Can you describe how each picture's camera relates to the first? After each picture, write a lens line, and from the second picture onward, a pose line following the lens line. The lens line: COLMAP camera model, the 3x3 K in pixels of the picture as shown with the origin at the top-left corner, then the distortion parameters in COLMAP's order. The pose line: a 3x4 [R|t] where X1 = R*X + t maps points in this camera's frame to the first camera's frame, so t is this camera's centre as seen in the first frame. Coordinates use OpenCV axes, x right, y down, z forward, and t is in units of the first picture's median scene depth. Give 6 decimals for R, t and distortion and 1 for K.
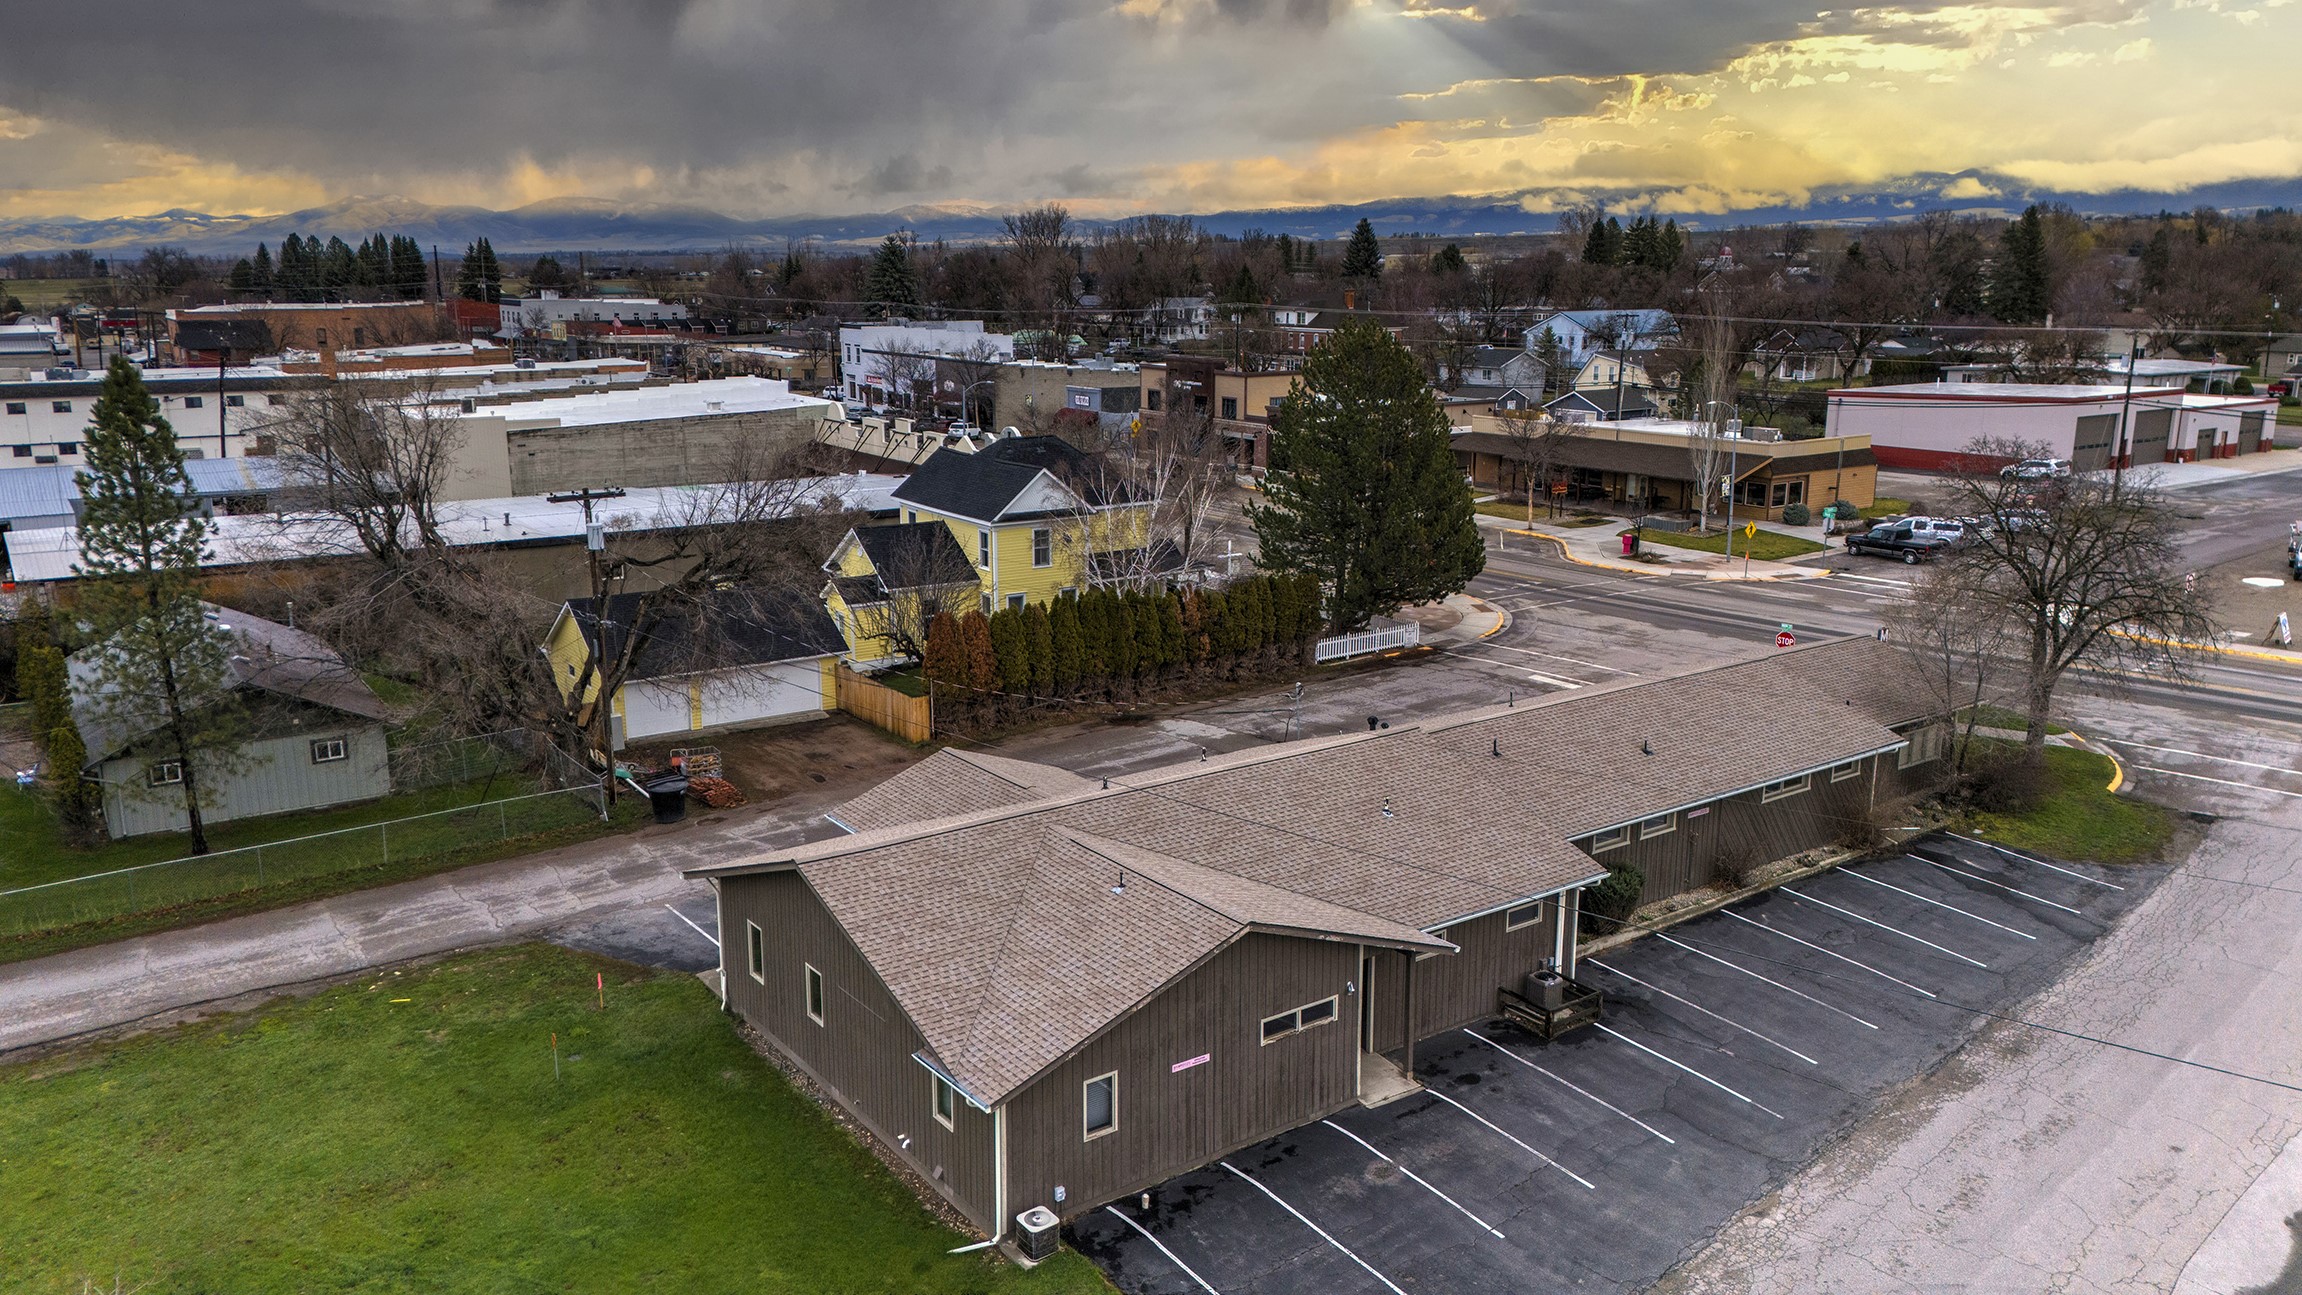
lens RADIAL K [[1675.2, 0, 1151.5], [0, 1675.2, 652.7], [0, 0, 1]] dist [0.085262, -0.079505]
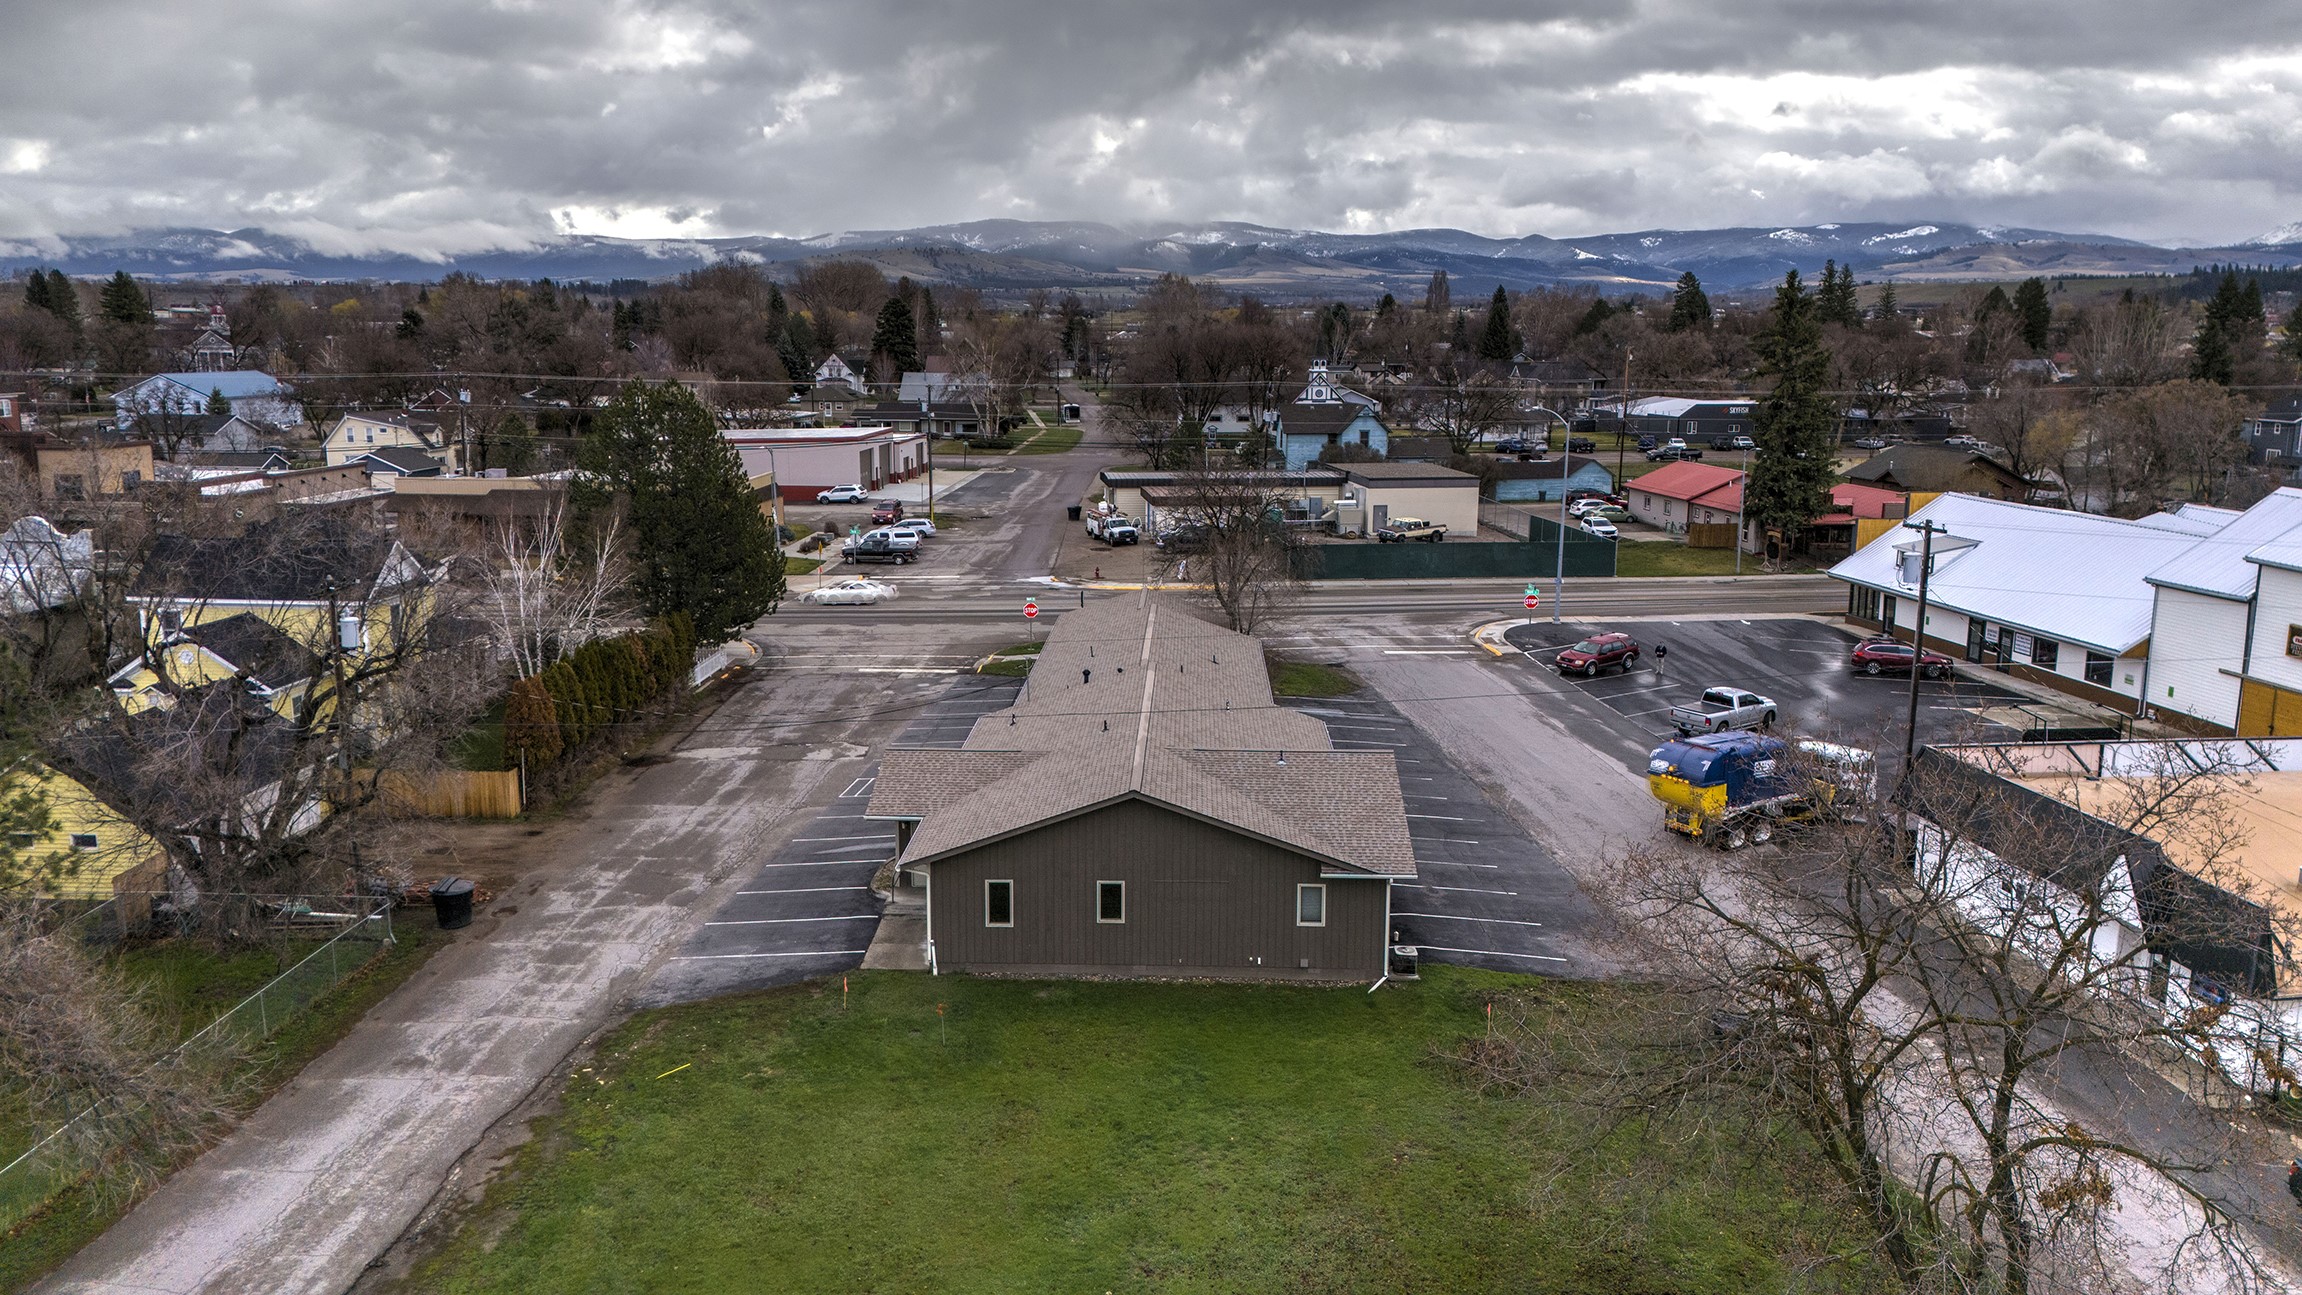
lens RADIAL K [[1675.2, 0, 1148.9], [0, 1675.2, 649.7], [0, 0, 1]] dist [0.085262, -0.079505]
pose [[0.613128, -0.145698, 0.776431, -0.759684], [0.173472, 0.983688, 0.047604, -0.028581], [-0.770702, 0.105502, 0.628401, 0.100282]]
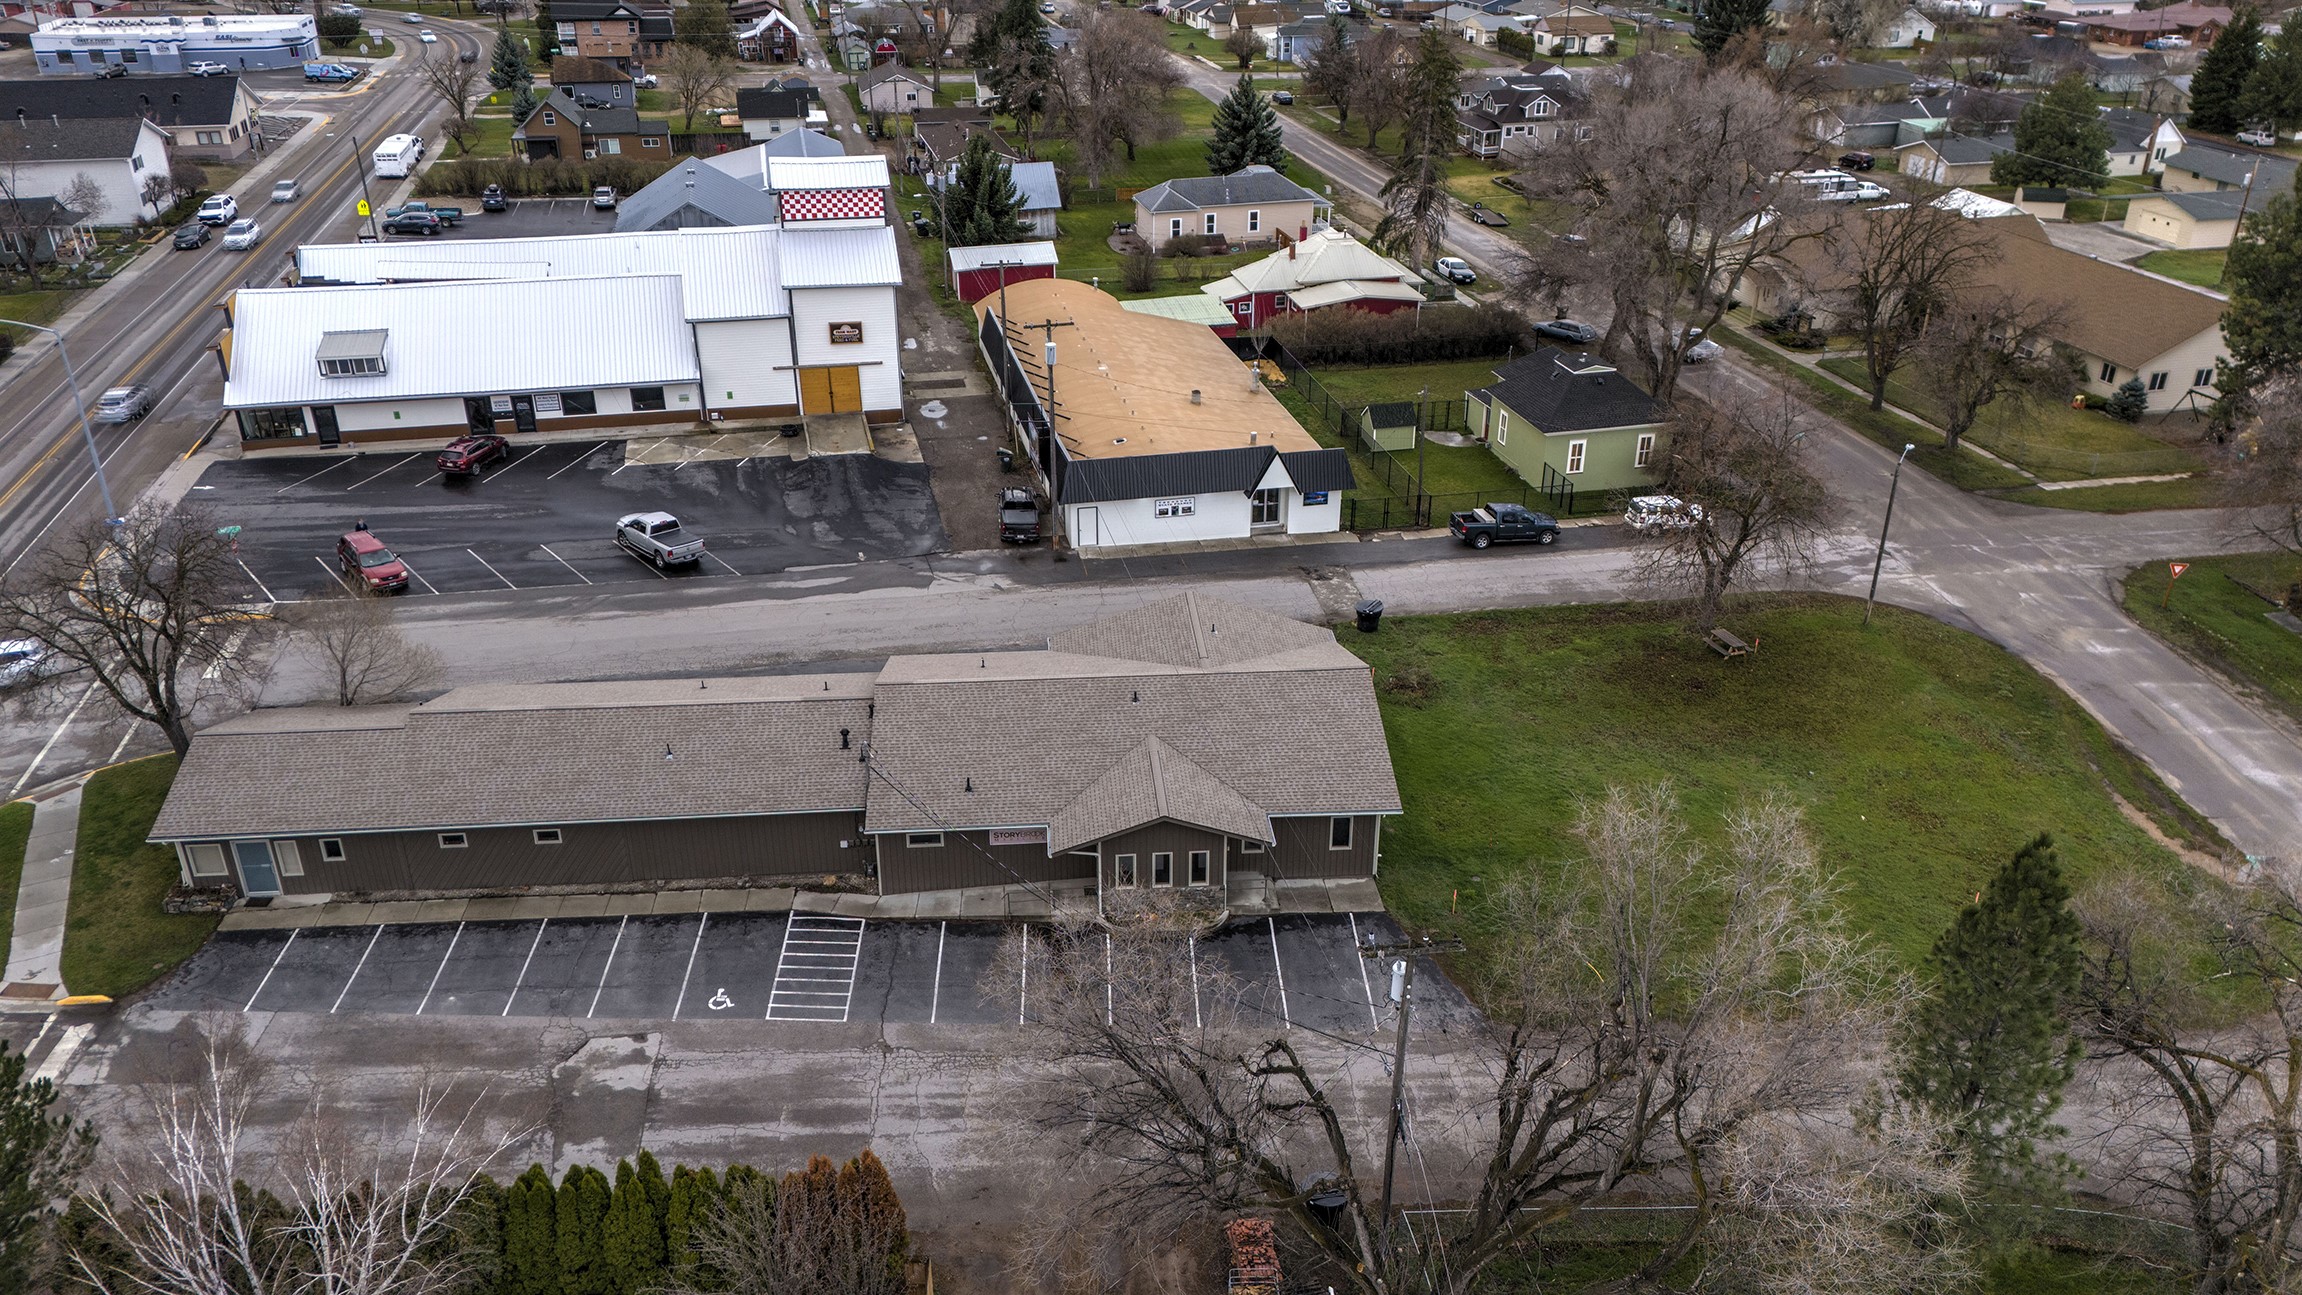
lens RADIAL K [[1675.2, 0, 1147.2], [0, 1675.2, 654.4], [0, 0, 1]] dist [0.085262, -0.079505]
pose [[-0.848341, -0.238571, 0.472655, -0.534998], [0.117052, 0.786125, 0.606883, -0.623349], [-0.516350, 0.570168, -0.638976, 1.416697]]
